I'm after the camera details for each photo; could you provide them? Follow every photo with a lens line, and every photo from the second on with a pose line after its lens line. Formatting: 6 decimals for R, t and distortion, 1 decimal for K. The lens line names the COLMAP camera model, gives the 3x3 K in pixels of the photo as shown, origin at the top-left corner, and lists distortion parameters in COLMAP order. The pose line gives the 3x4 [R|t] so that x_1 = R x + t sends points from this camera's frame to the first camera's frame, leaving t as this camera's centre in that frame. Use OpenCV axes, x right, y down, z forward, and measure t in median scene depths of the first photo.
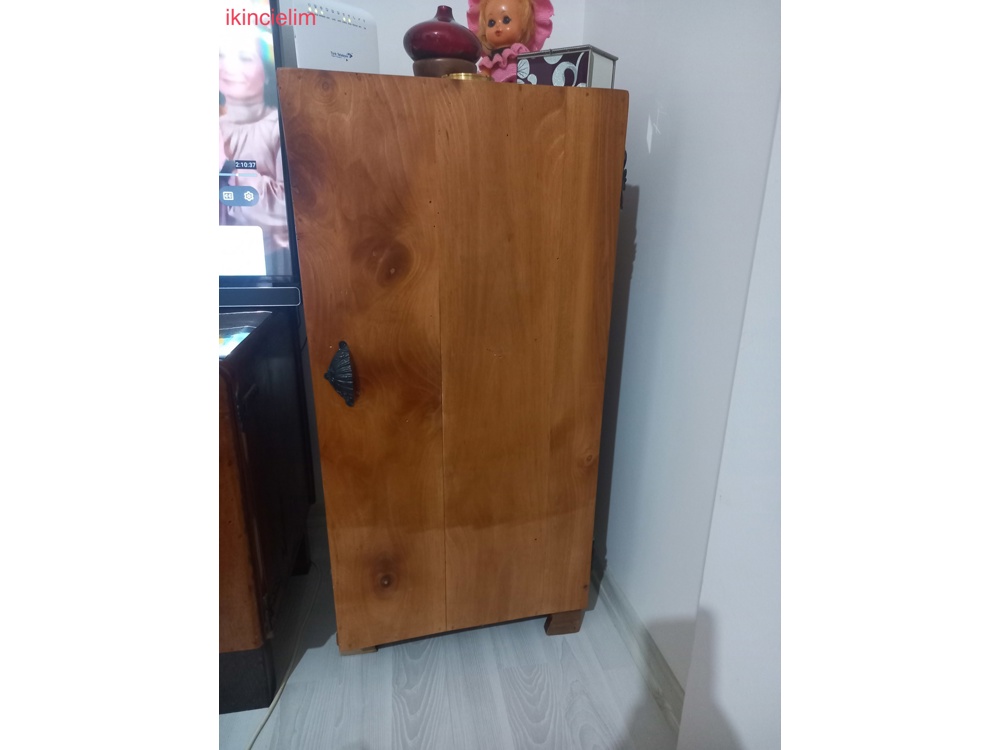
lens RADIAL K [[551.9, 0, 493.2], [0, 551.9, 379.3], [0, 0, 1]] dist [0.004258, -0.001552]
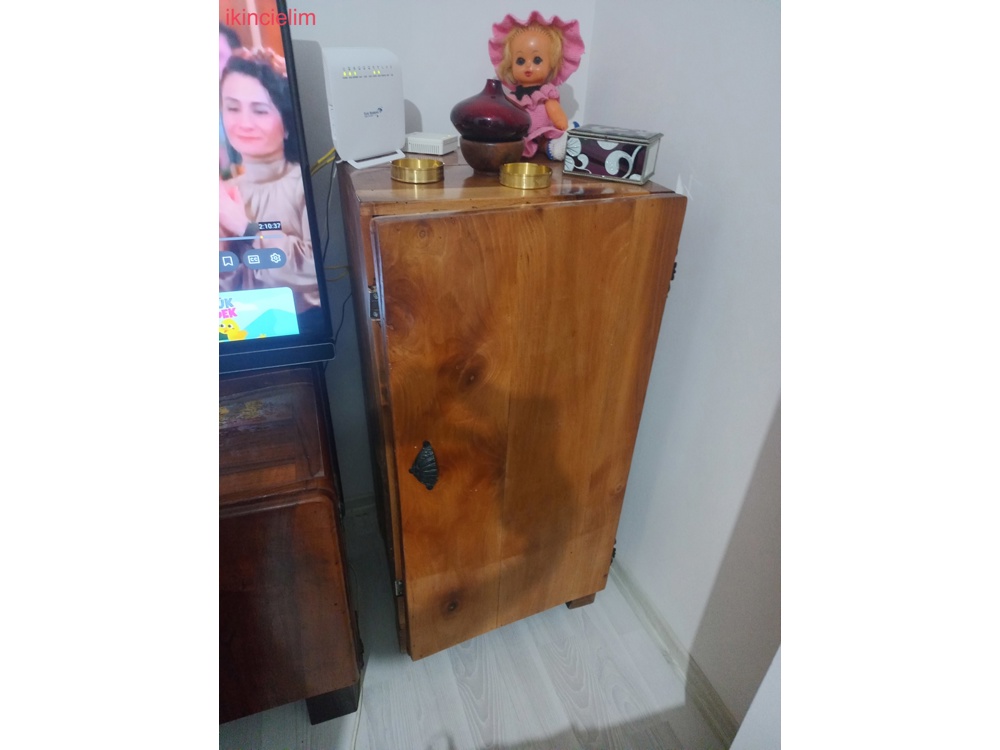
lens RADIAL K [[551.9, 0, 493.2], [0, 551.9, 379.3], [0, 0, 1]] dist [0.004258, -0.001552]
pose [[0.986266, -0.070245, 0.149485, -0.255378], [0.034970, 0.973345, 0.226664, -0.368214], [-0.161422, -0.218324, 0.962433, -0.025420]]
